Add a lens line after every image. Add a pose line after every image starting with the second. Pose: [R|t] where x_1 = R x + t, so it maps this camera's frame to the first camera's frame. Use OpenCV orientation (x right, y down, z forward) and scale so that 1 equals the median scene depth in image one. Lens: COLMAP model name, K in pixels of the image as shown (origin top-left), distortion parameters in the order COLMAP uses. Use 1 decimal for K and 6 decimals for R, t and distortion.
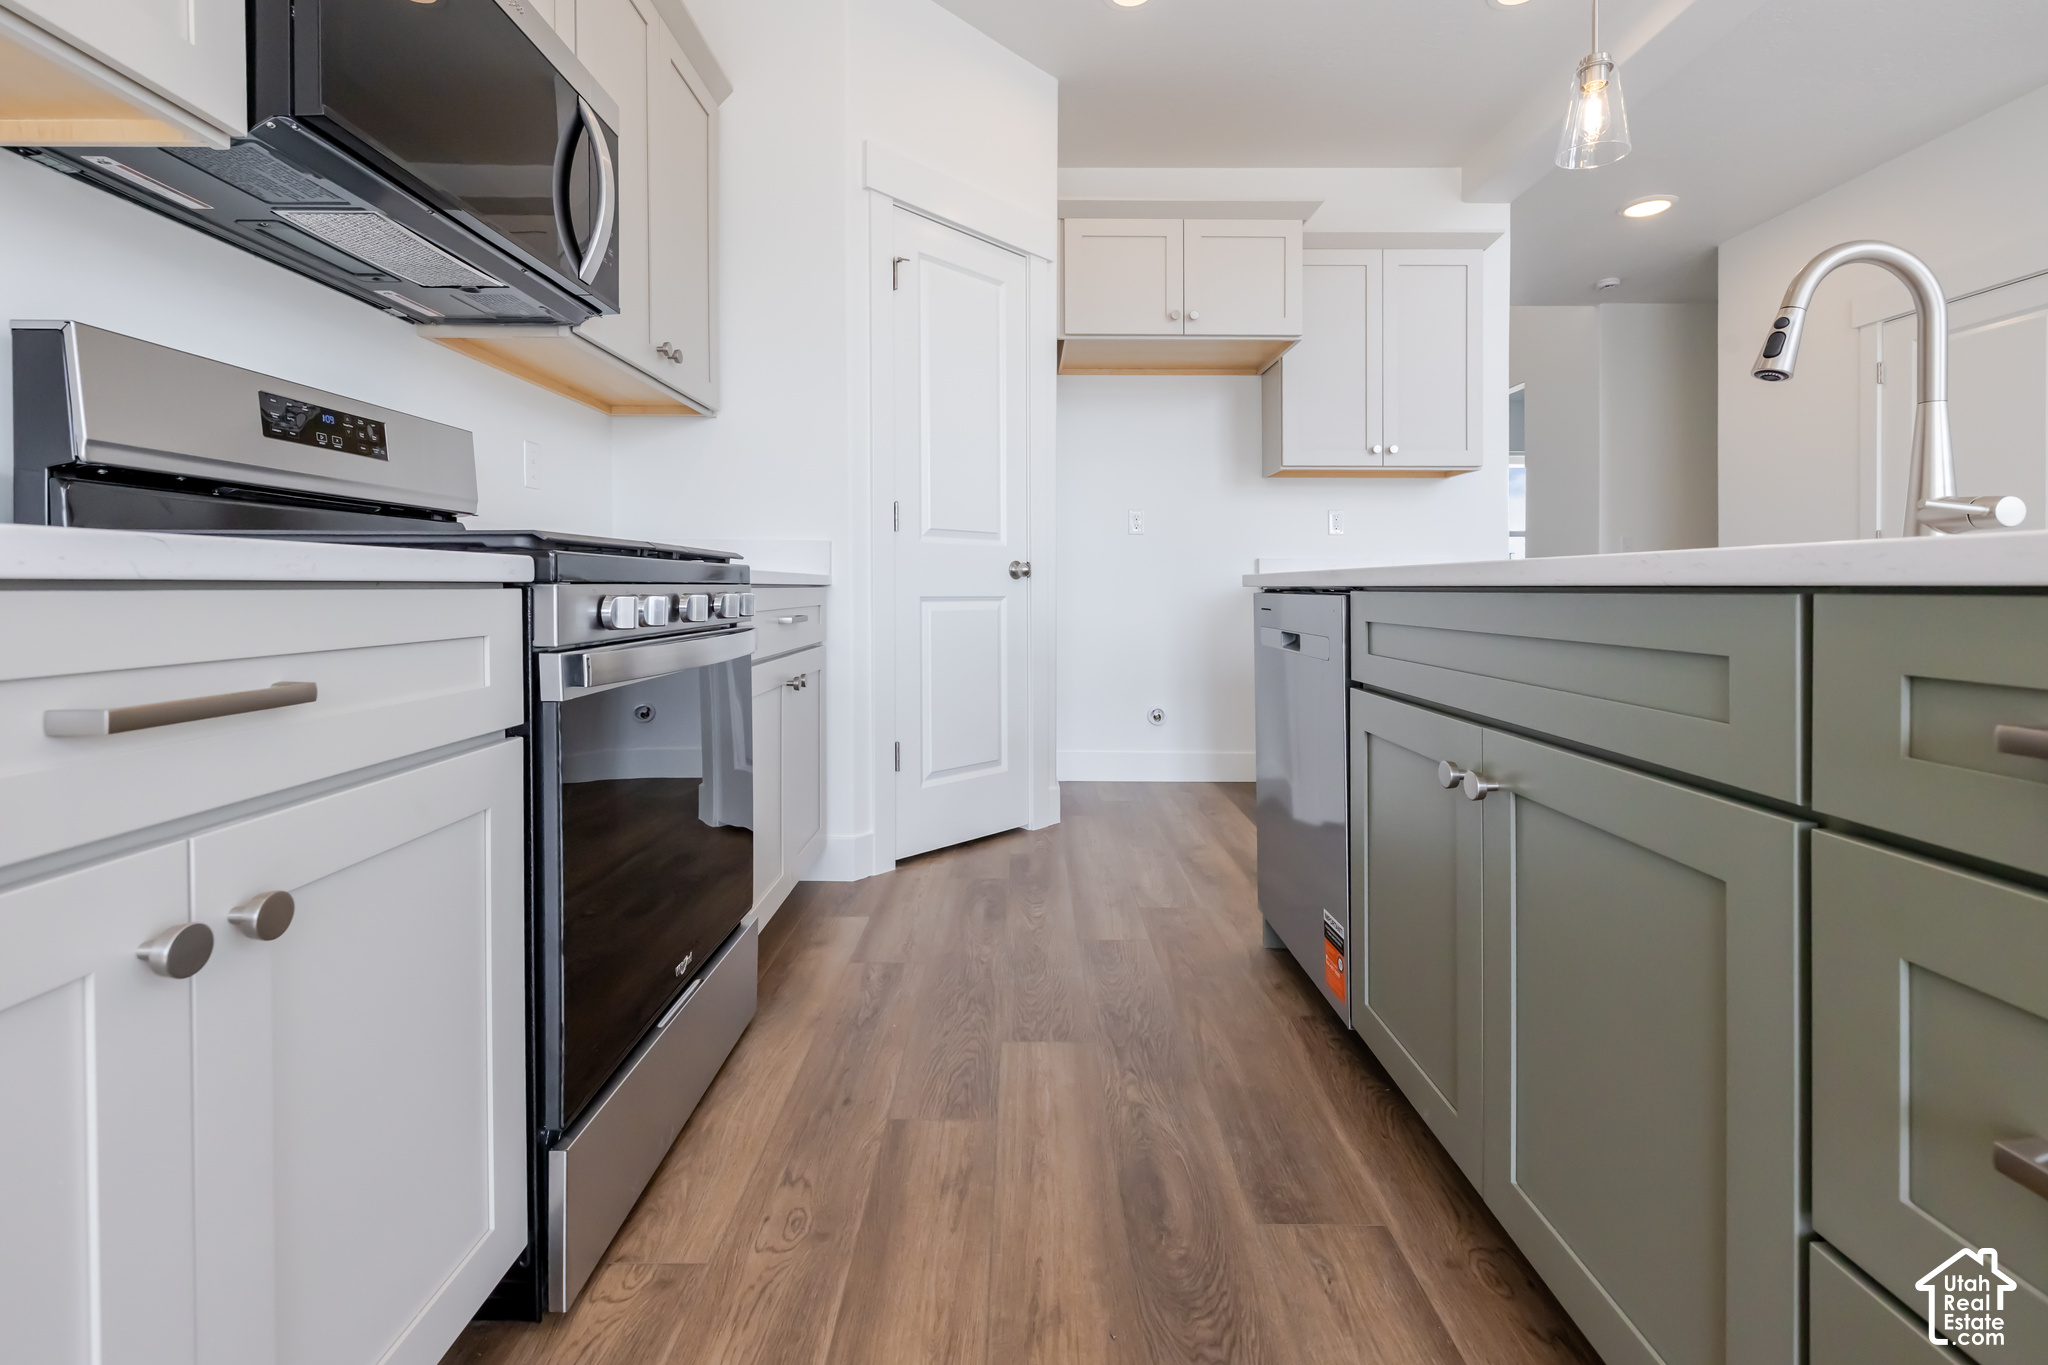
lens RADIAL K [[907.3, 0, 1007.0], [0, 907.3, 561.1], [0, 0, 1]] dist [-0.000721, -0.000268]
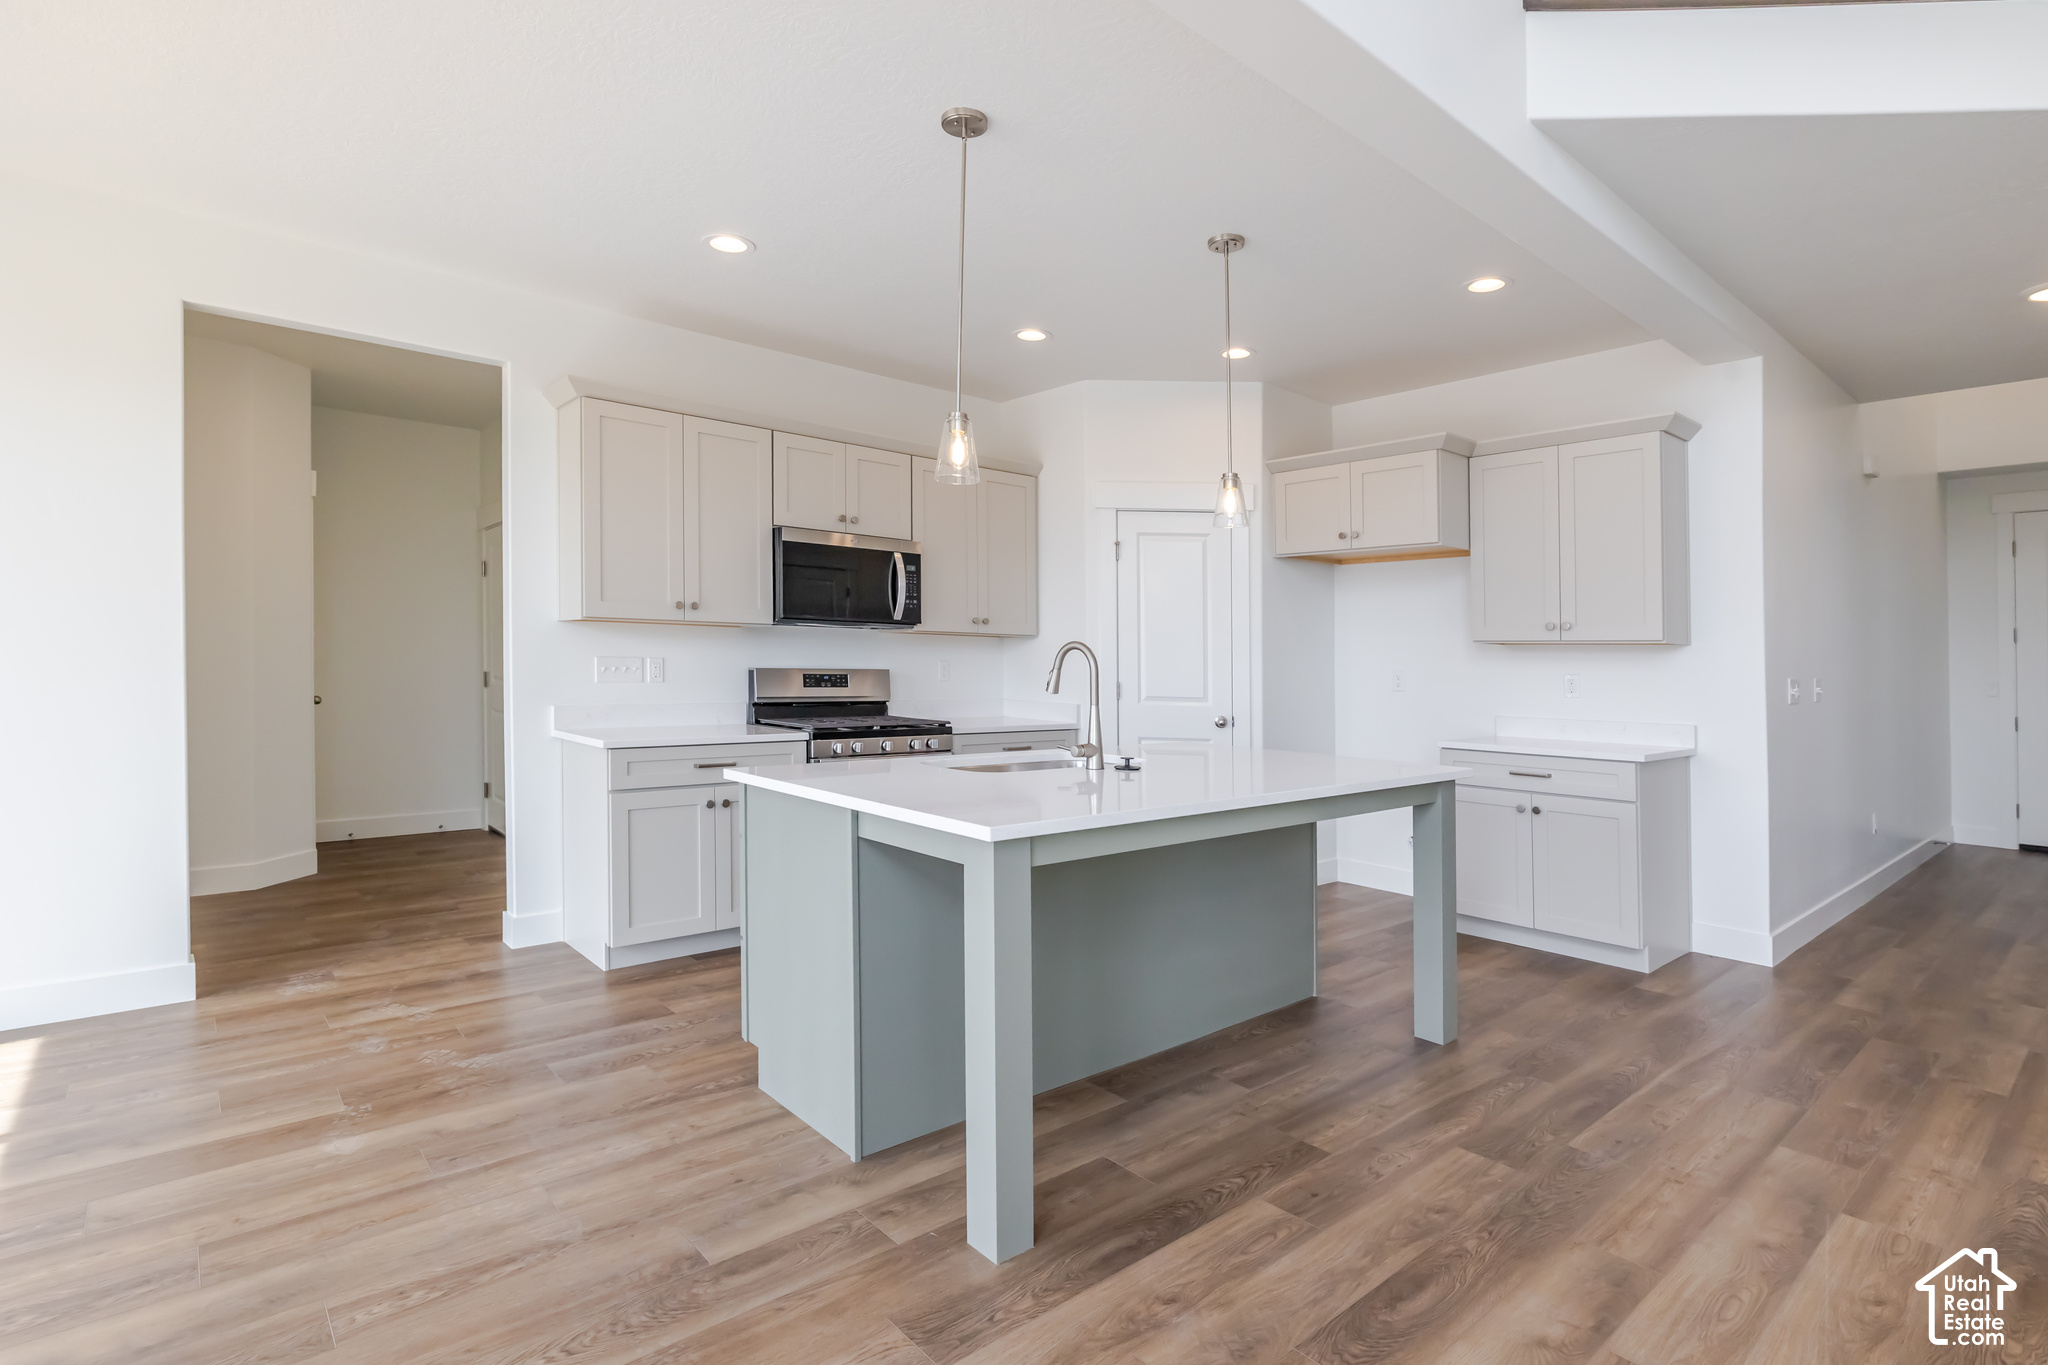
lens RADIAL K [[1004.2, 0, 1023.9], [0, 1004.2, 636.4], [0, 0, 1]] dist [-0.004507, 0.000901]
pose [[0.670950, -0.000557, -0.741502, 1.837518], [-0.002090, 0.999994, -0.002643, -0.229974], [0.741500, 0.003323, 0.670945, -0.659507]]
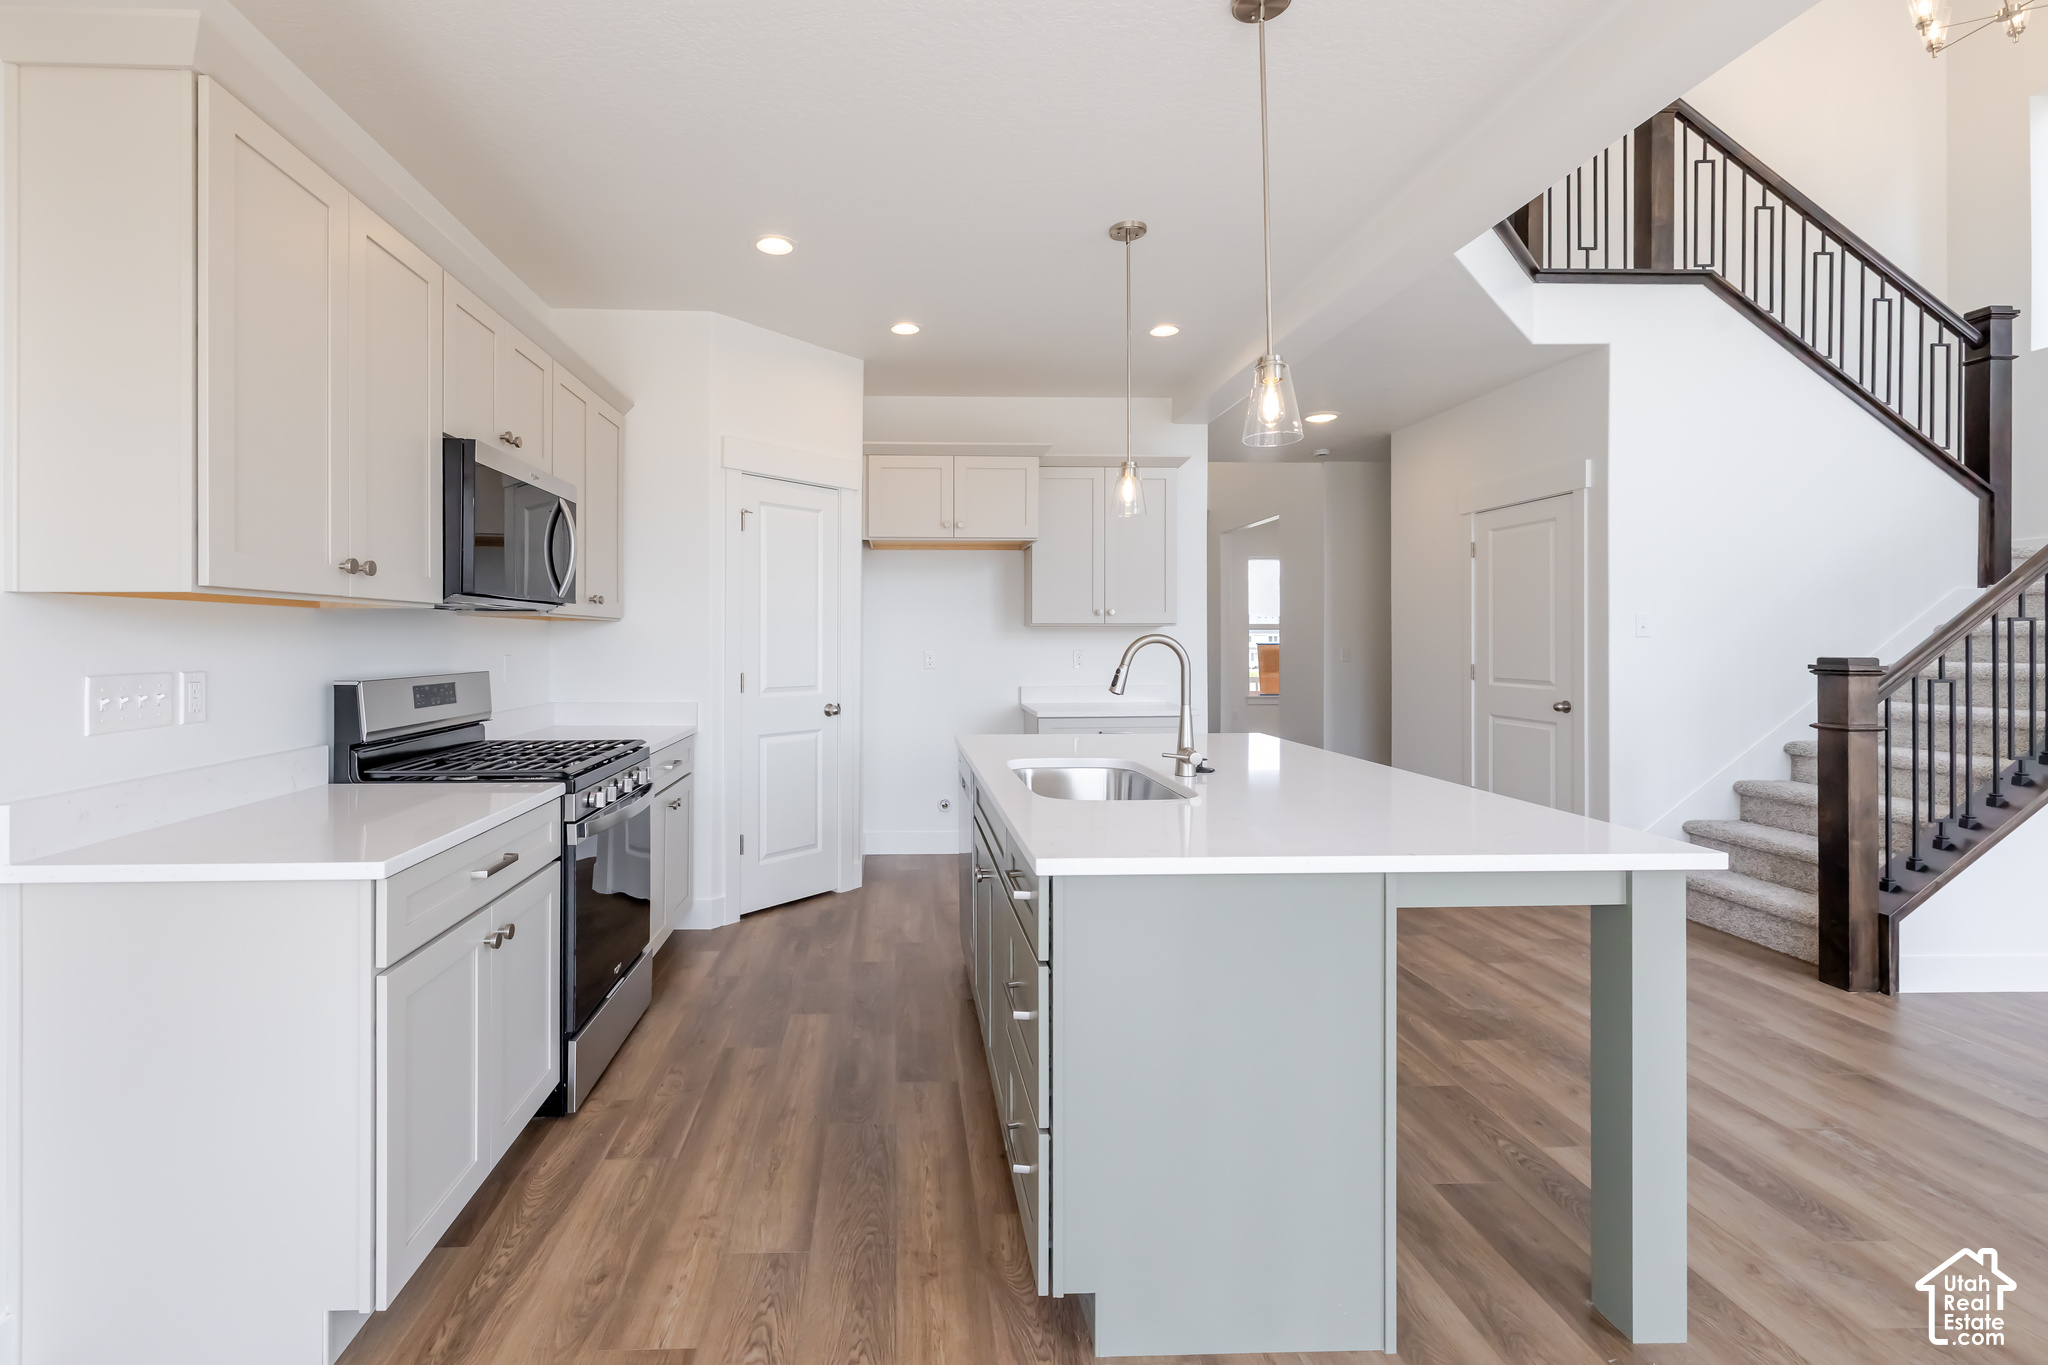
lens RADIAL K [[914.0, 0, 934.9], [0, 914.0, 605.5], [0, 0, 1]] dist [0.000634, 0.000193]
pose [[0.998216, 0.005922, 0.059417, 0.161099], [-0.005314, 0.999932, -0.010389, -0.253272], [-0.059474, 0.010054, 0.998179, -0.804094]]
